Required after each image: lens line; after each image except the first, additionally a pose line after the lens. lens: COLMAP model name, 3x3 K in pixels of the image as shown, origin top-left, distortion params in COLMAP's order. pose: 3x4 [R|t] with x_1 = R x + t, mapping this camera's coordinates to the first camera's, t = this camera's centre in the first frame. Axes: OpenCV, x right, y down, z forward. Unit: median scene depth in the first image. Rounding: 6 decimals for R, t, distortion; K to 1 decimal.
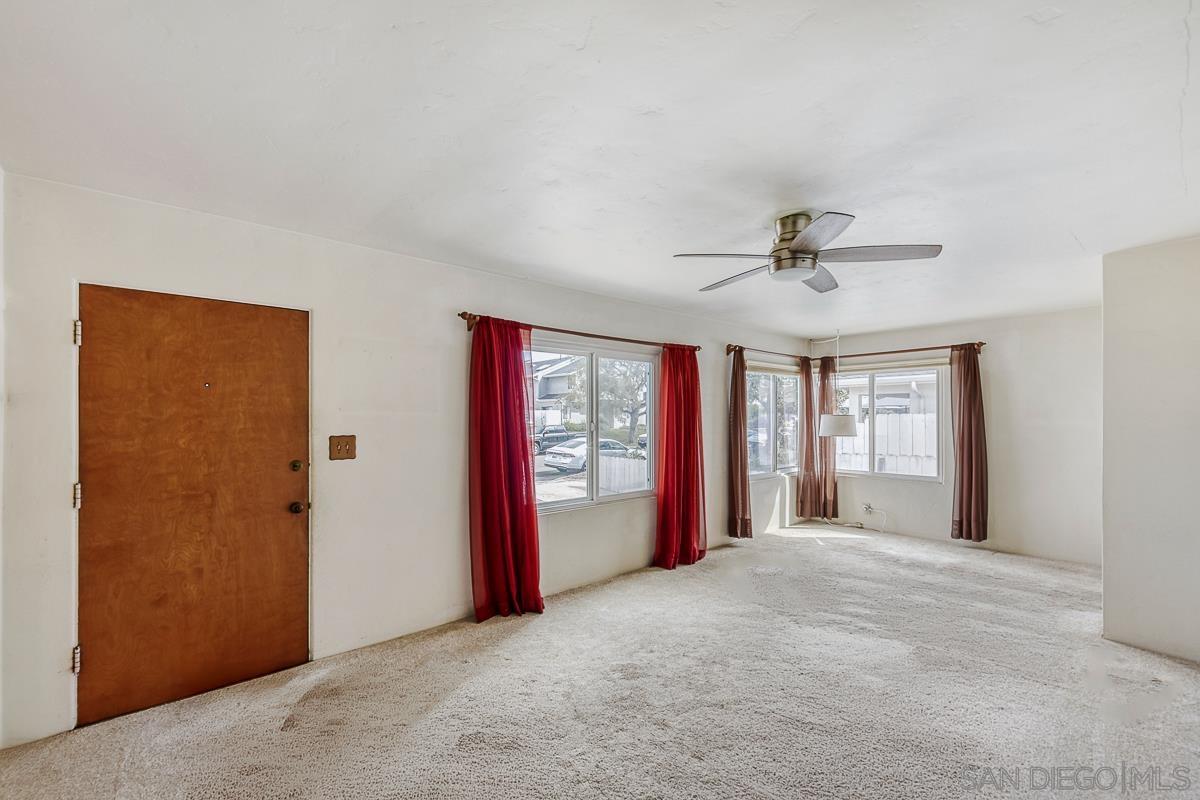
lens RADIAL K [[491.8, 0, 592.7], [0, 491.8, 421.8], [0, 0, 1]] dist [0.007557, -0.000285]
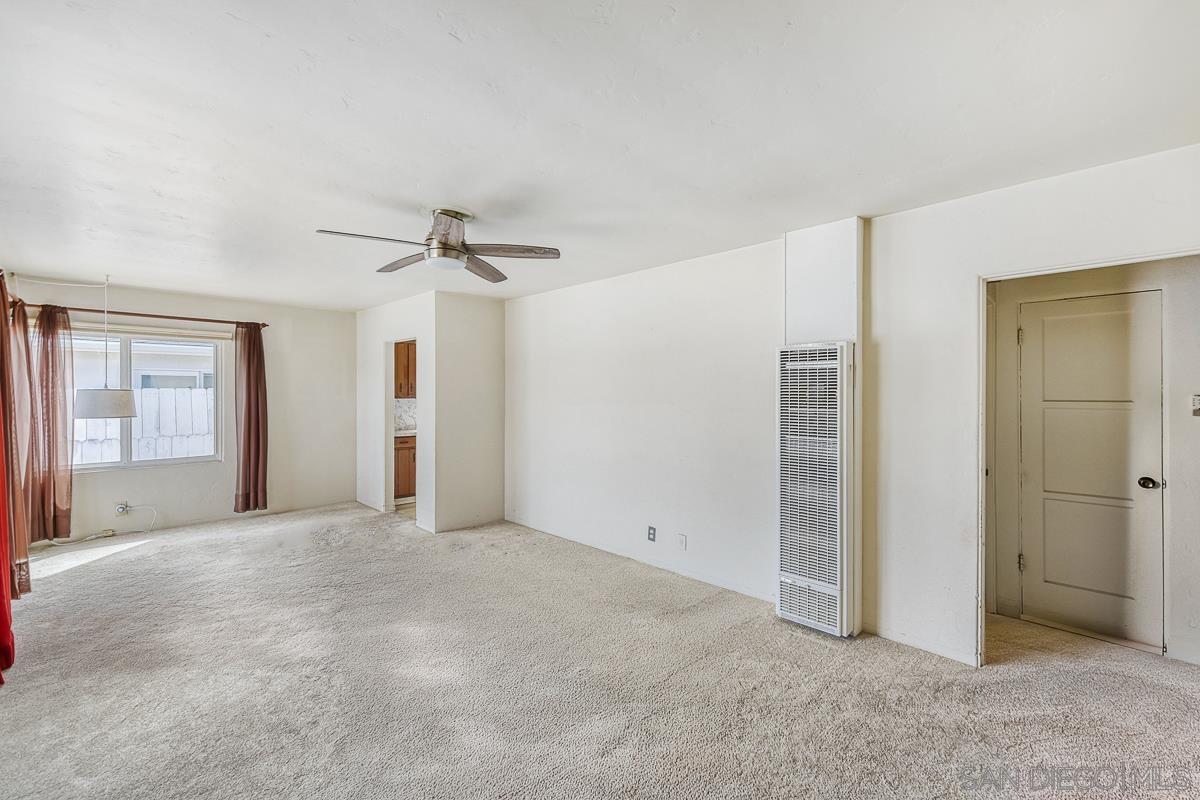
lens RADIAL K [[491.8, 0, 595.8], [0, 491.8, 396.2], [0, 0, 1]] dist [0.007557, -0.000285]
pose [[-0.067680, -0.003498, 0.997701, -0.331037], [0.007660, 0.999963, 0.004025, -0.001289], [-0.997678, 0.007915, -0.067651, 0.343661]]
